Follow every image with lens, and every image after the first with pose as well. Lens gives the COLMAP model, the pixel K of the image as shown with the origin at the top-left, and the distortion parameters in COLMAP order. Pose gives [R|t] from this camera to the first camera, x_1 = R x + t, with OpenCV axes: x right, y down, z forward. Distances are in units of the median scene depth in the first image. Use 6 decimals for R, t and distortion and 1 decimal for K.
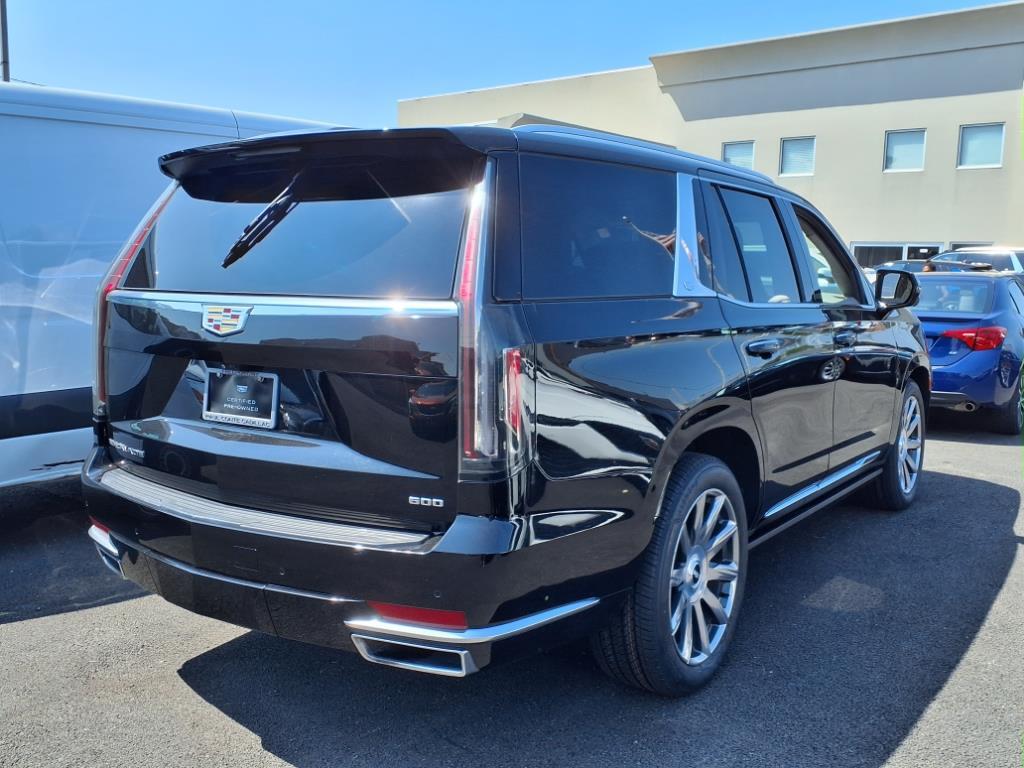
lens RADIAL K [[1097.9, 0, 512.7], [0, 1097.9, 380.1], [0, 0, 1]] dist [0.052139, 0.000000]
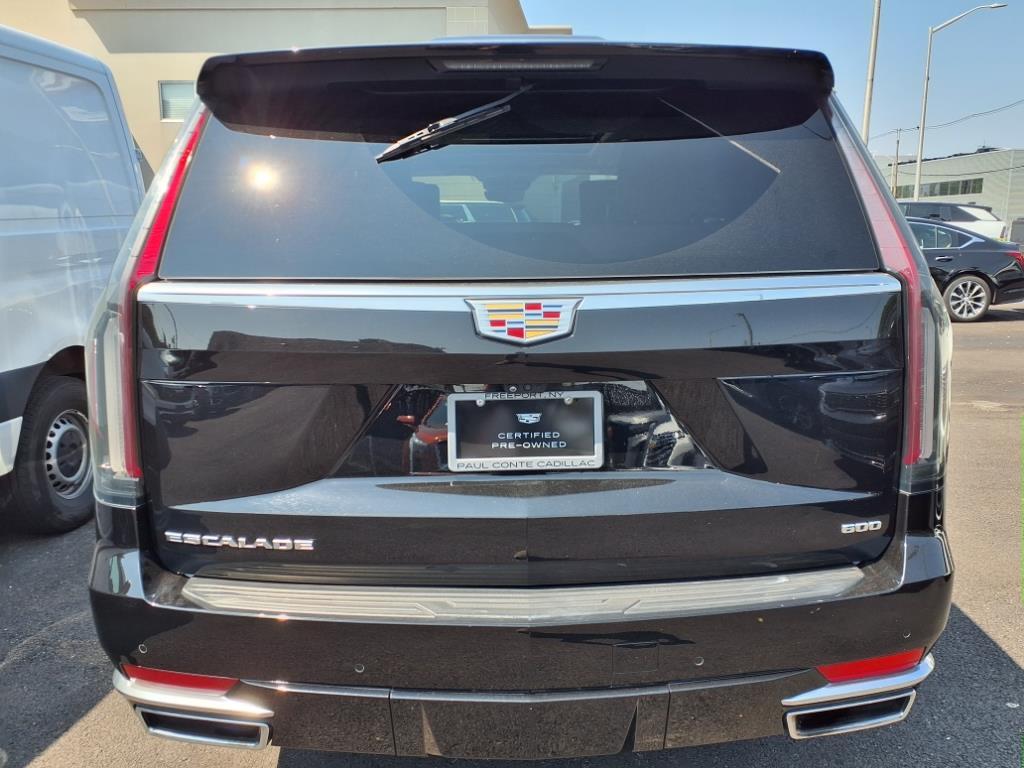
lens RADIAL K [[1097.9, 0, 513.5], [0, 1097.9, 386.4], [0, 0, 1]] dist [0.052139, 0.000000]
pose [[0.764951, -0.108850, 0.634824, -0.700512], [0.078375, 0.994023, 0.076000, -0.066303], [-0.639303, -0.008382, 0.768910, 0.485497]]
